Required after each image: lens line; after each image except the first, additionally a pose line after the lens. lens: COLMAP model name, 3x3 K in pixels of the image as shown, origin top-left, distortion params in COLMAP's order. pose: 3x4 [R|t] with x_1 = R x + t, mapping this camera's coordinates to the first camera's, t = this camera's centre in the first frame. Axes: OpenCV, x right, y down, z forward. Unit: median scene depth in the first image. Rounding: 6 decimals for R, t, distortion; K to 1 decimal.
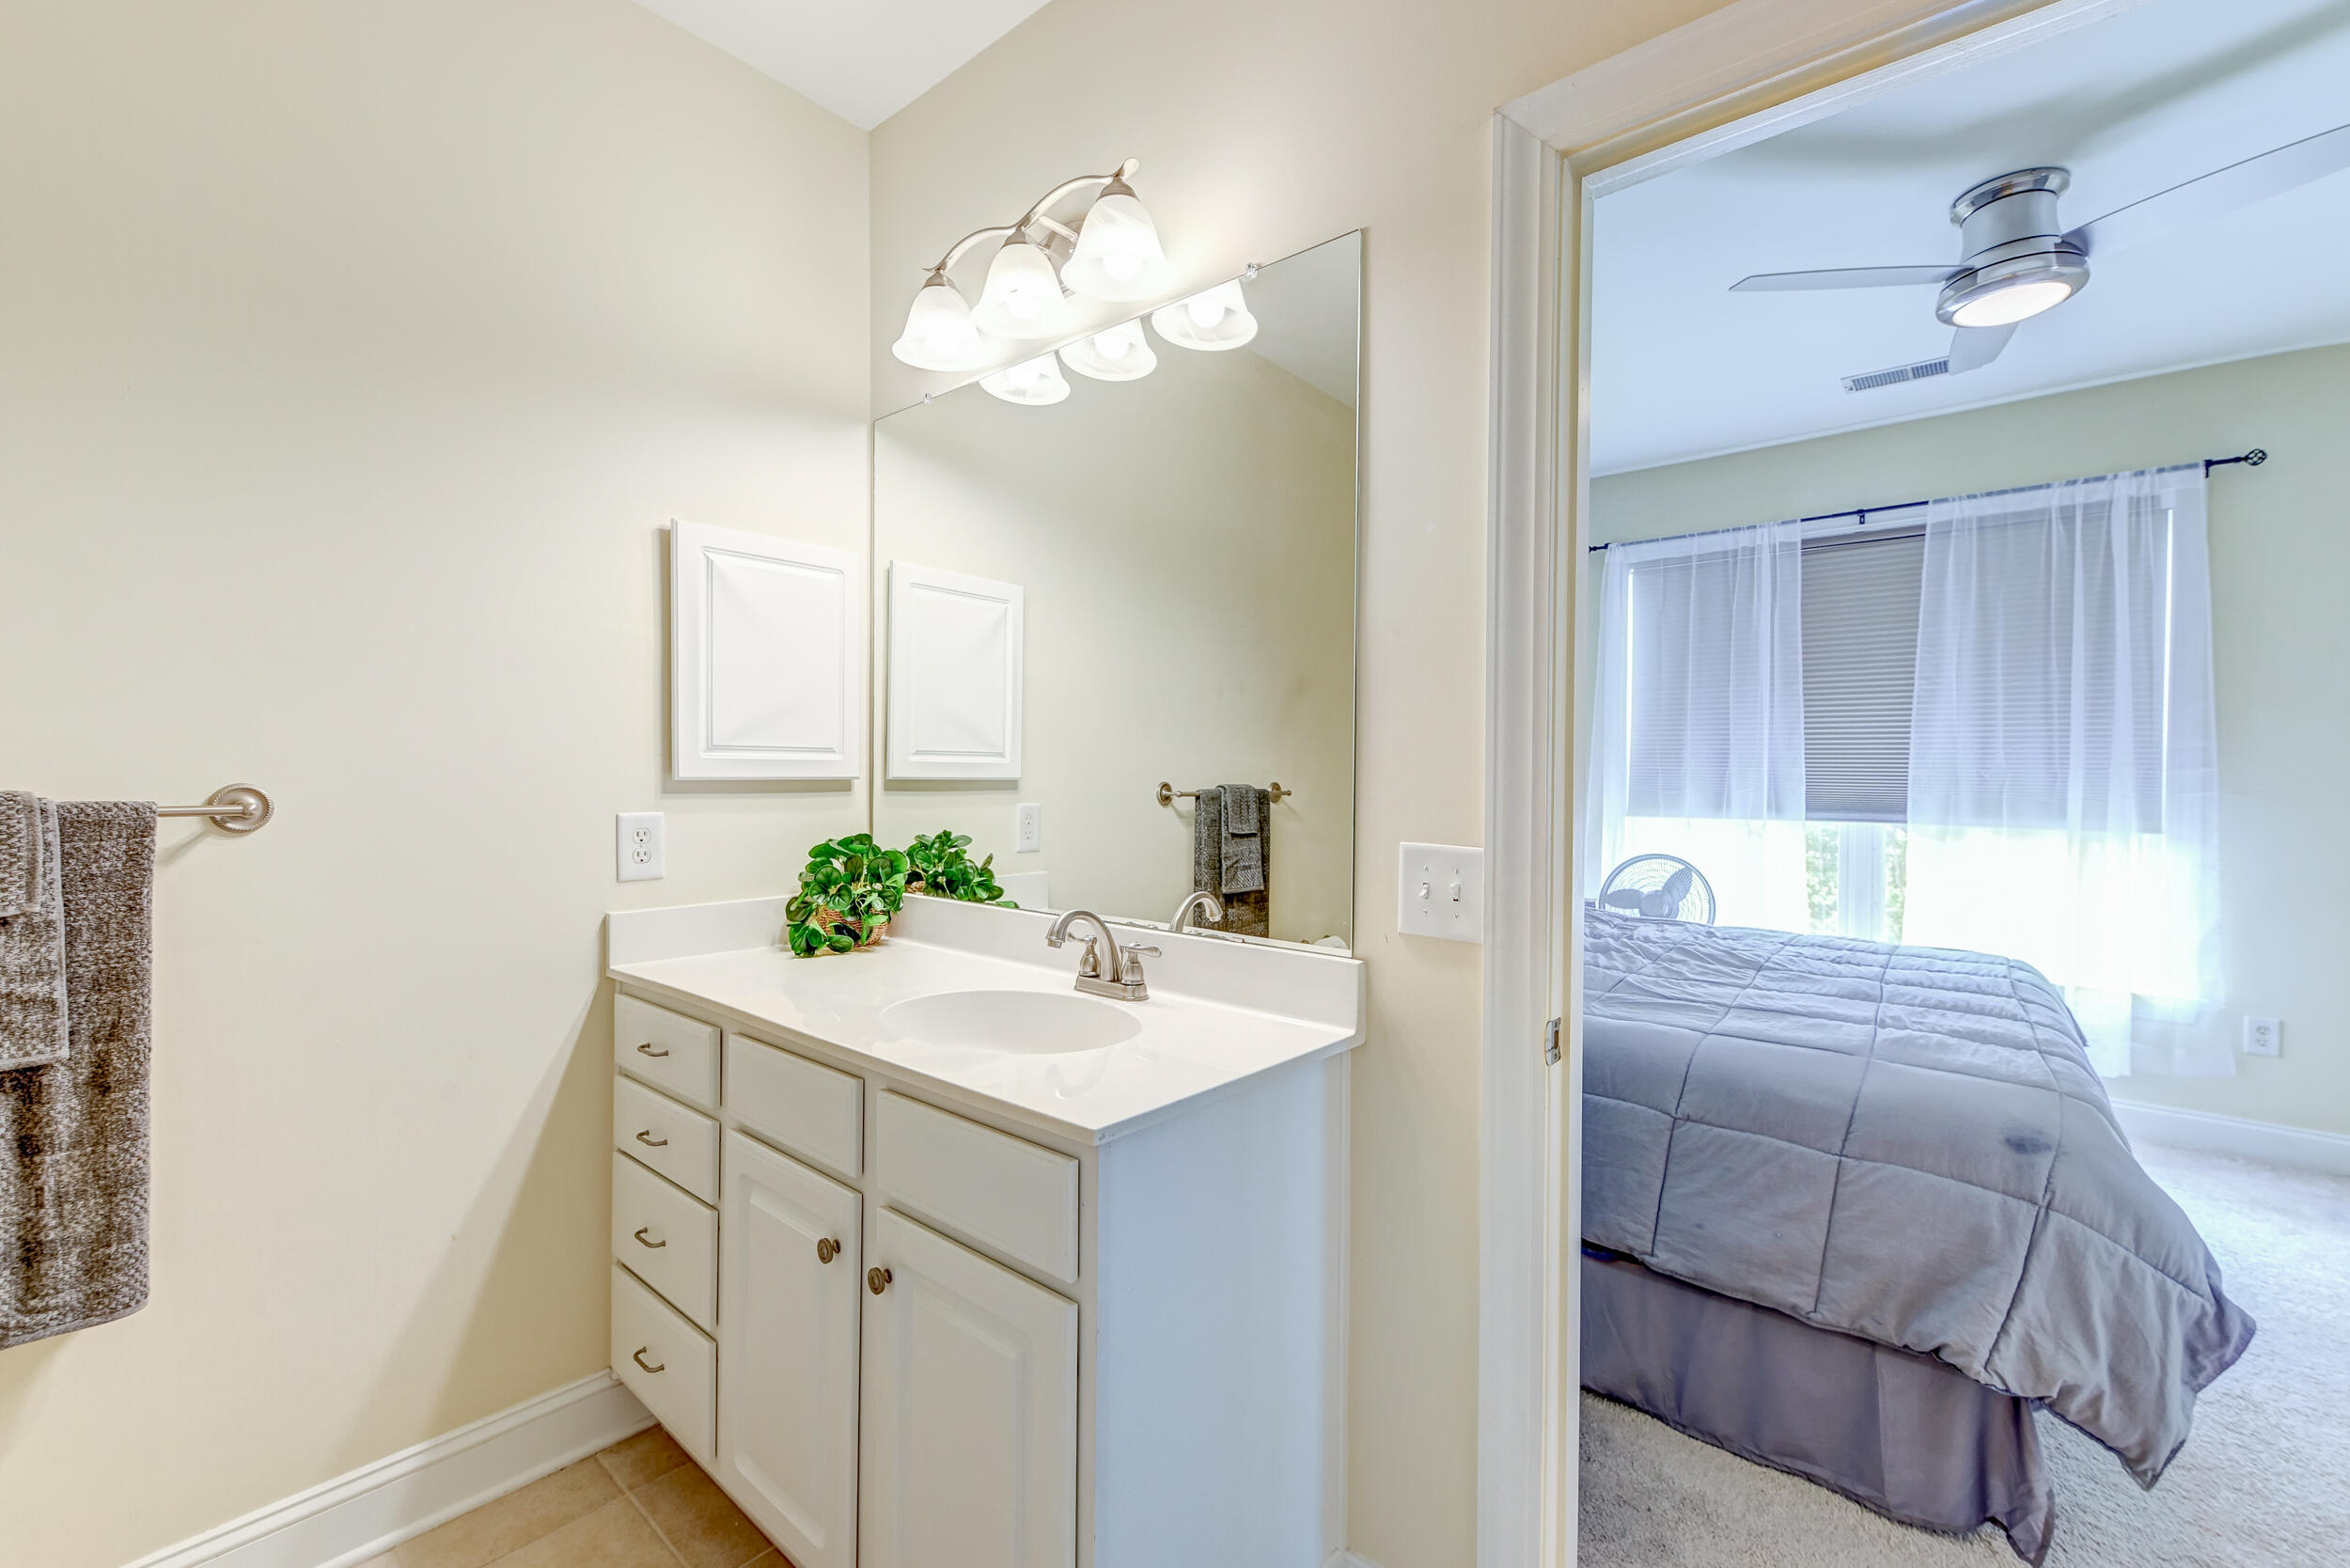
lens RADIAL K [[988.5, 0, 1206.9], [0, 988.5, 789.5], [0, 0, 1]] dist [0.018513, -0.008647]
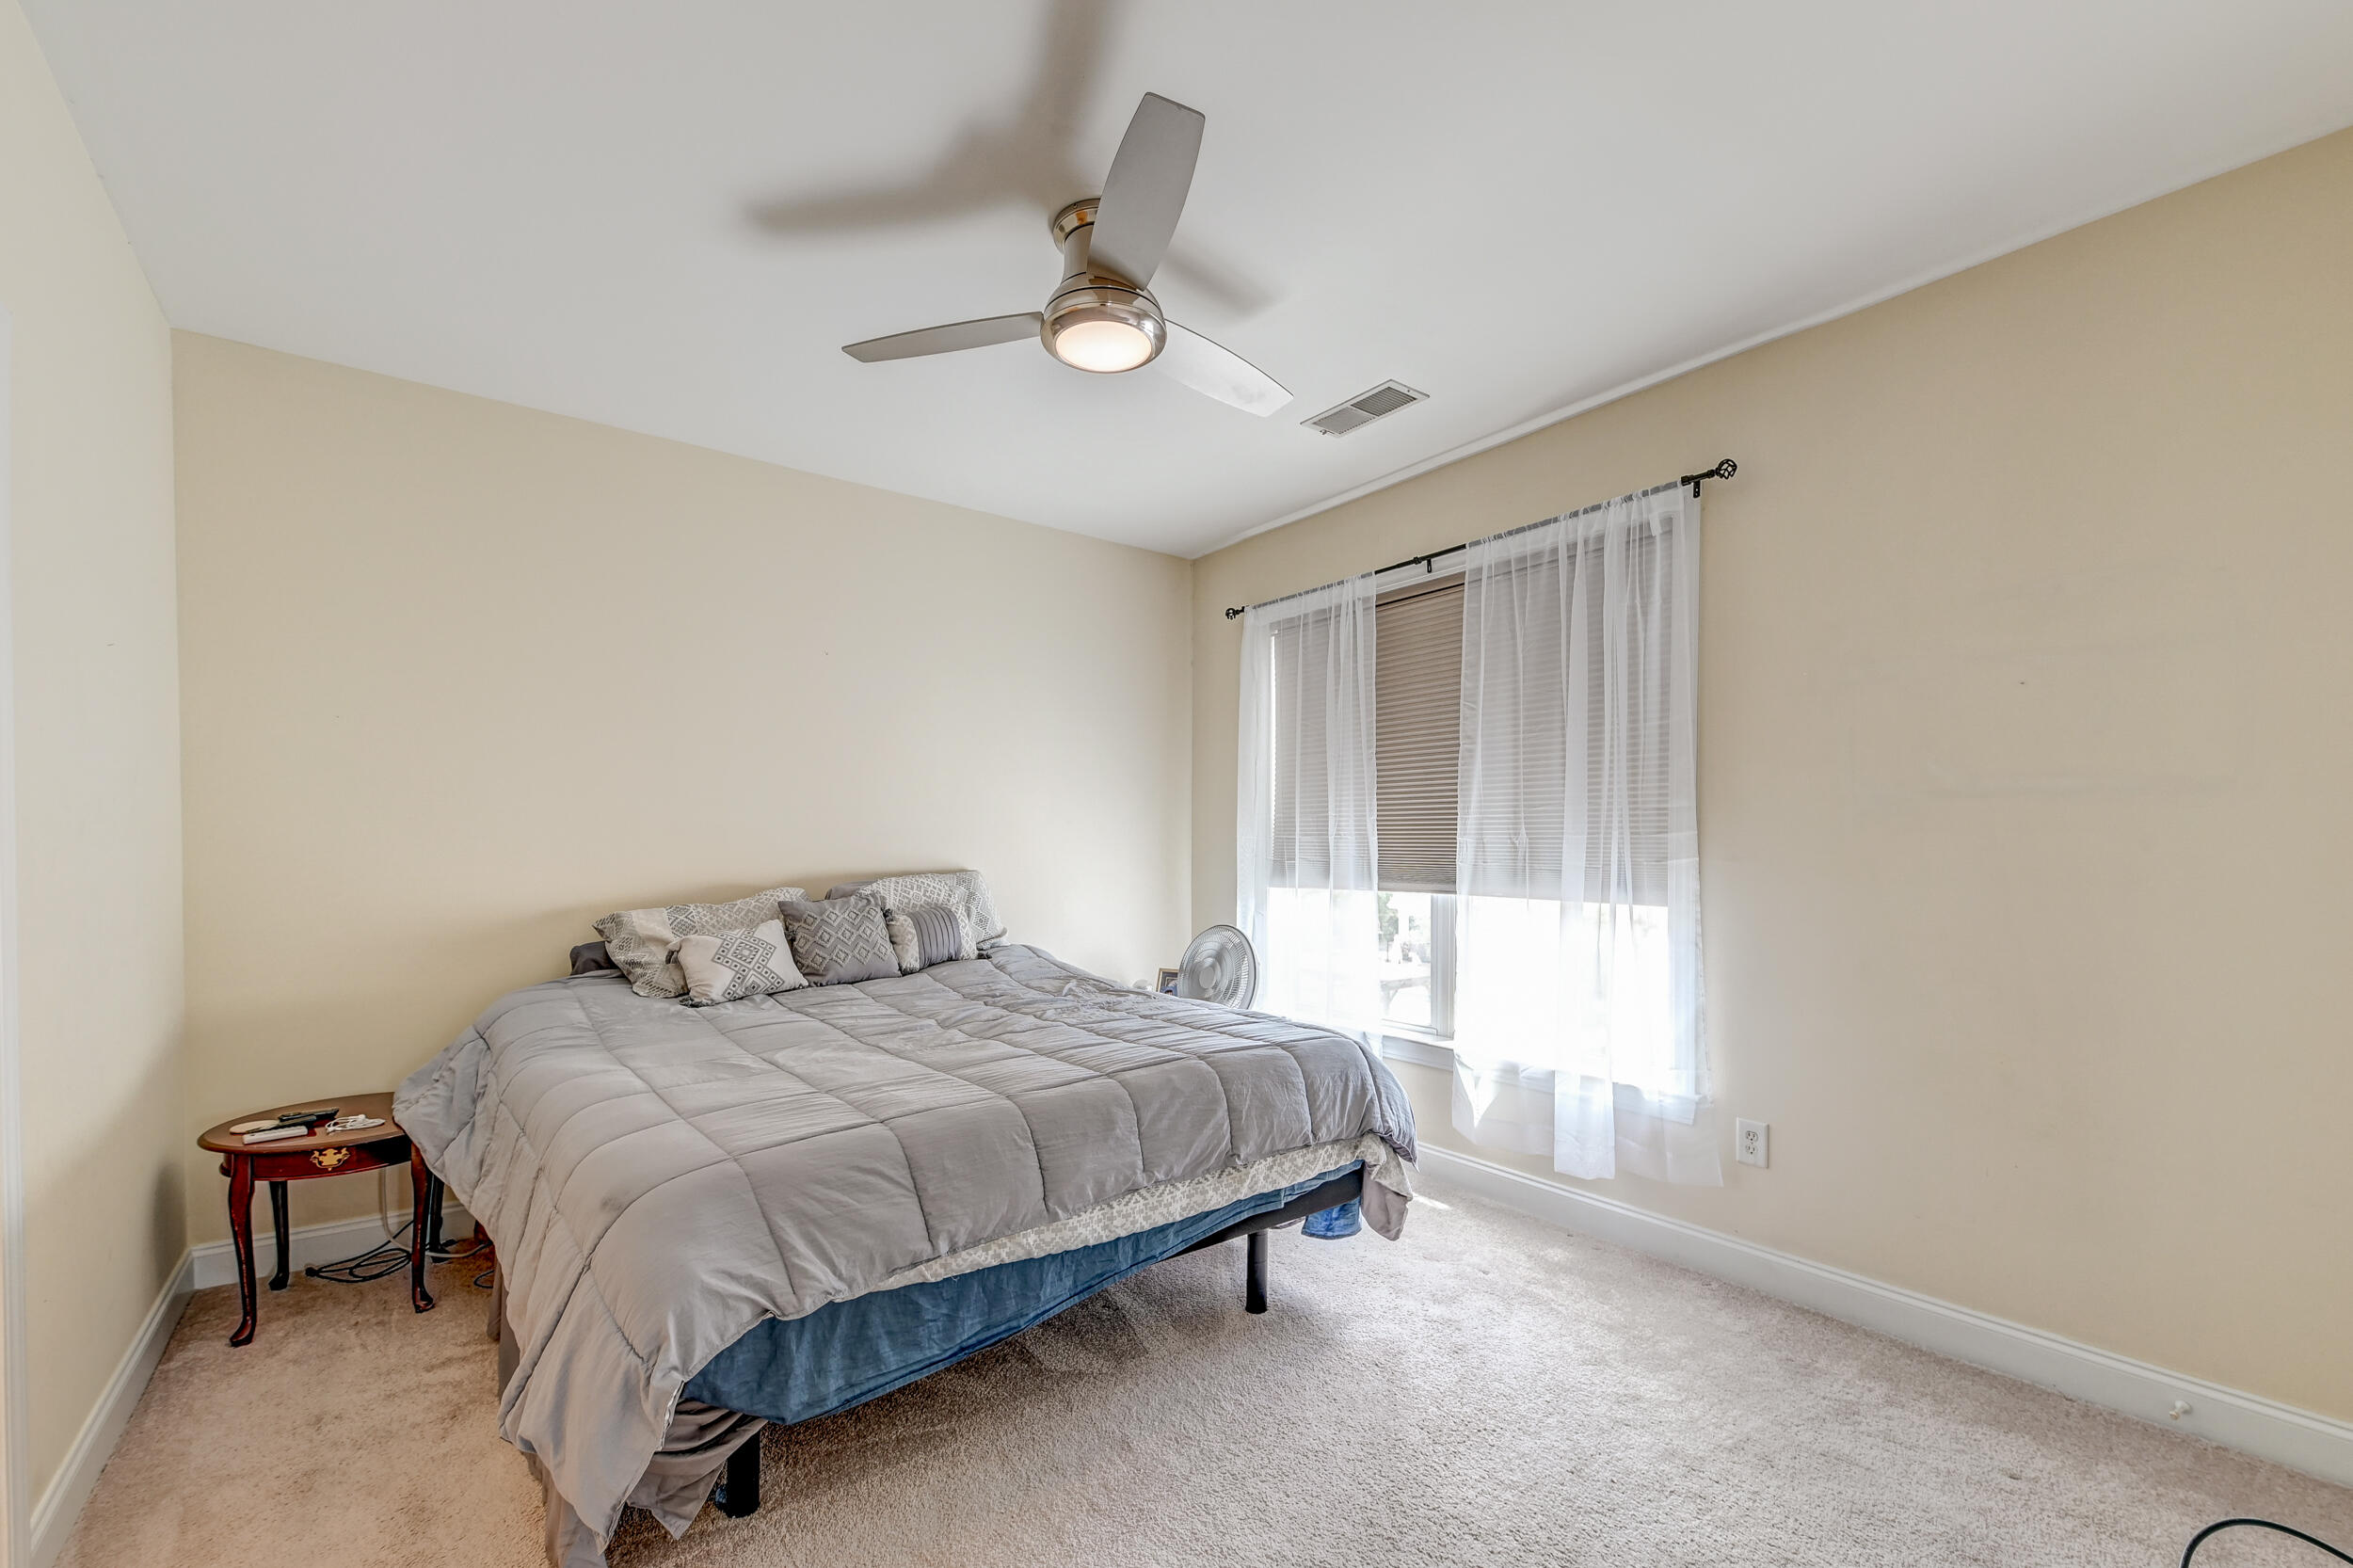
lens RADIAL K [[989.7, 0, 1191.0], [0, 989.7, 864.9], [0, 0, 1]] dist [0.018513, -0.008647]
pose [[0.972970, -0.001965, -0.230925, 0.720365], [0.002247, 0.999997, 0.000959, 0.005314], [0.230922, -0.001452, 0.972971, 0.049644]]
